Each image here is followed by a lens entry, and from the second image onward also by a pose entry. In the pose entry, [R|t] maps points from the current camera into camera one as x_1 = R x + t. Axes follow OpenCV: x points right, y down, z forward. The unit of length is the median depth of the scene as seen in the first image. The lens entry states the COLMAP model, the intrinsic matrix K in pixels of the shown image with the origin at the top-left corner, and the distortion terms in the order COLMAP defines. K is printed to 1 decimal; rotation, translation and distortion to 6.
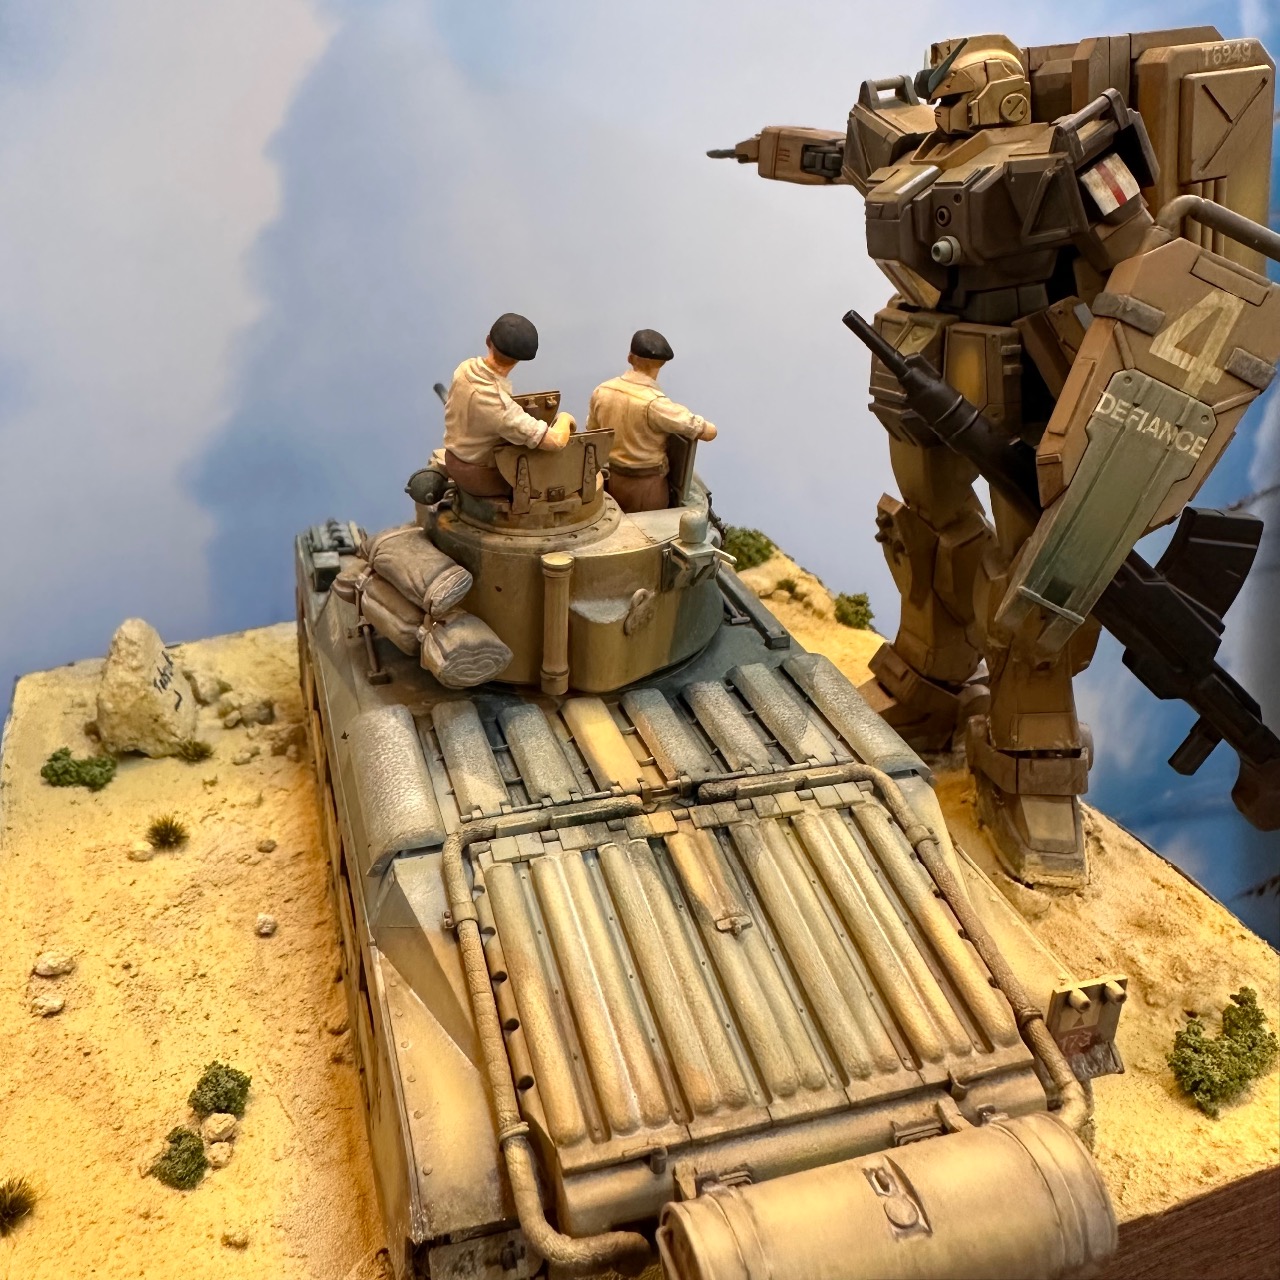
lens RADIAL K [[1202.9, 0, 551.2], [0, 1202.9, 469.6], [0, 0, 1]] dist [-0.009684, 0.000300]
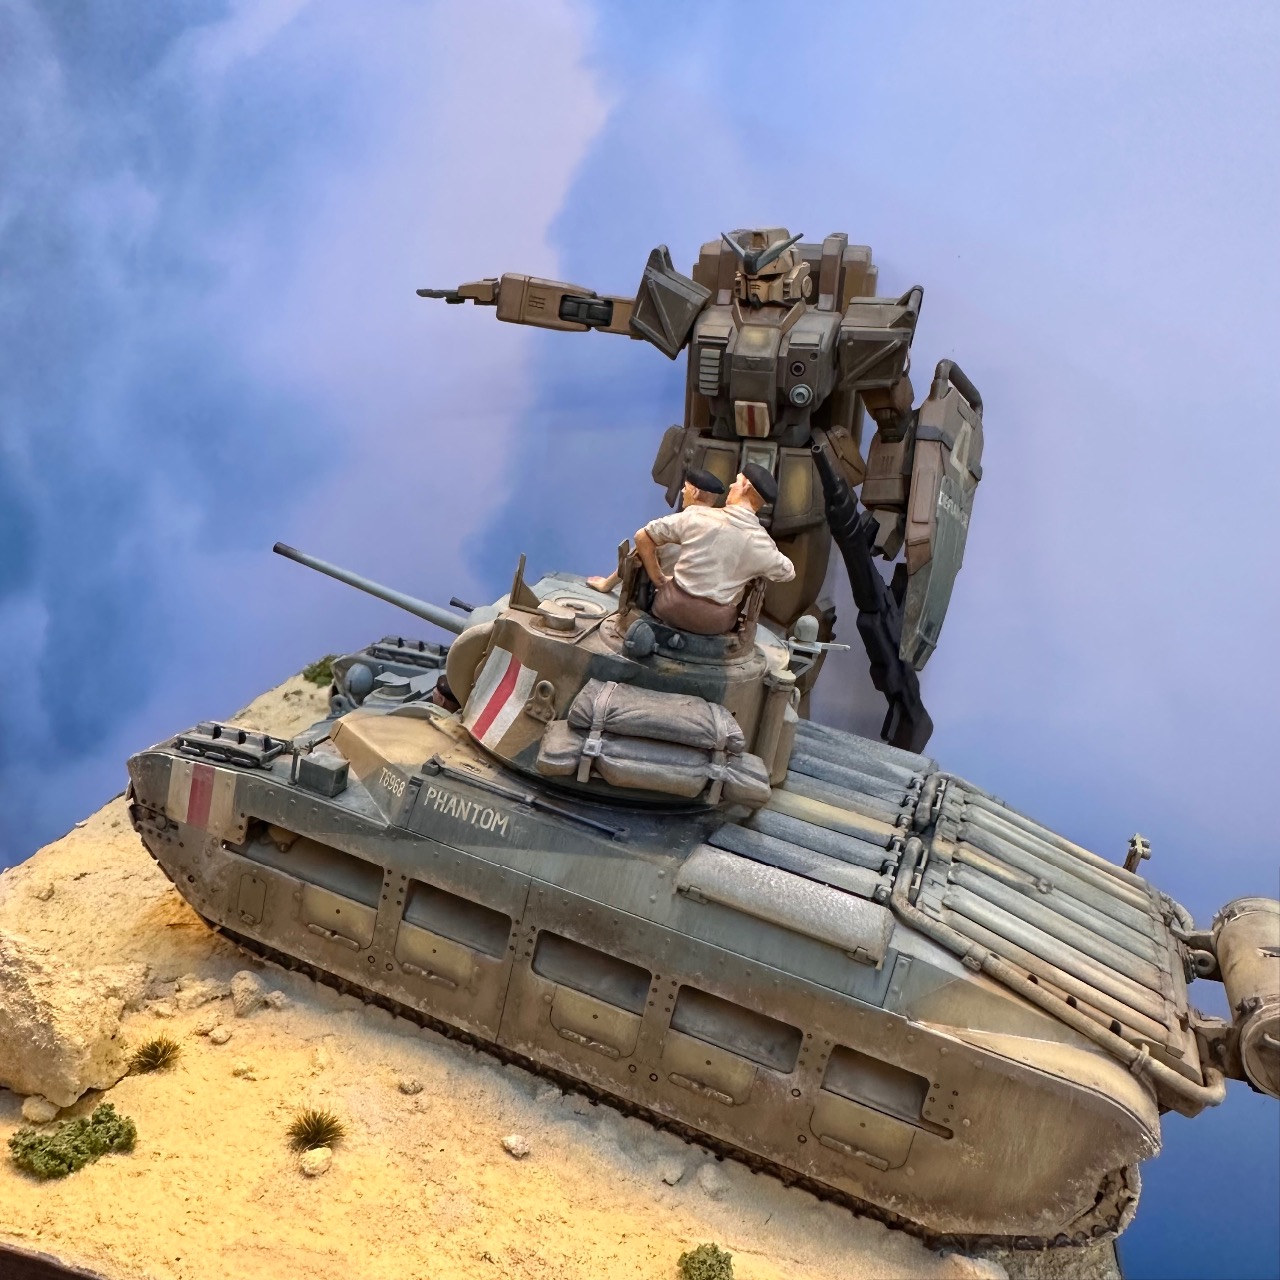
lens RADIAL K [[1200.3, 0, 551.5], [0, 1200.3, 607.7], [0, 0, 1]] dist [-0.011062, -0.006232]
pose [[0.607438, -0.158303, 0.778434, -1.018290], [0.132305, 0.986416, 0.097356, -0.130836], [-0.783272, 0.043853, 0.620131, 0.460717]]
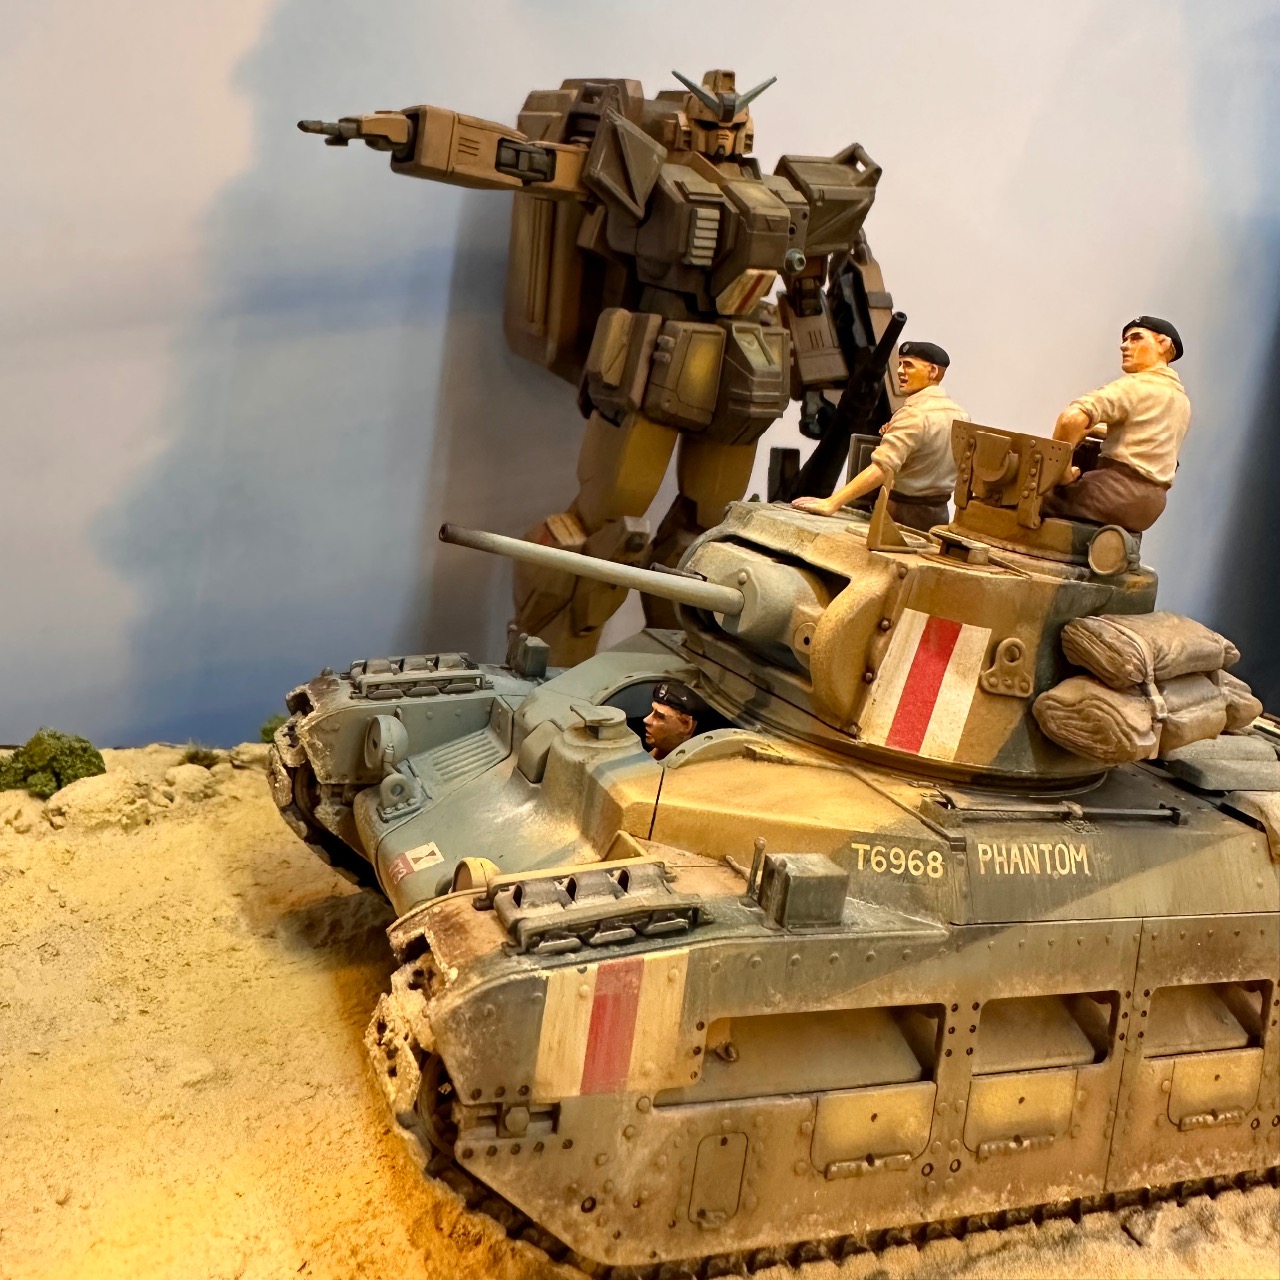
lens RADIAL K [[1221.0, 0, 561.2], [0, 1221.0, 402.6], [0, 0, 1]] dist [-0.001588, -0.009505]
pose [[-0.108259, -0.097850, 0.989295, -0.903161], [0.196850, 0.973330, 0.117812, -0.261861], [-0.974438, 0.207497, -0.086110, 1.515668]]
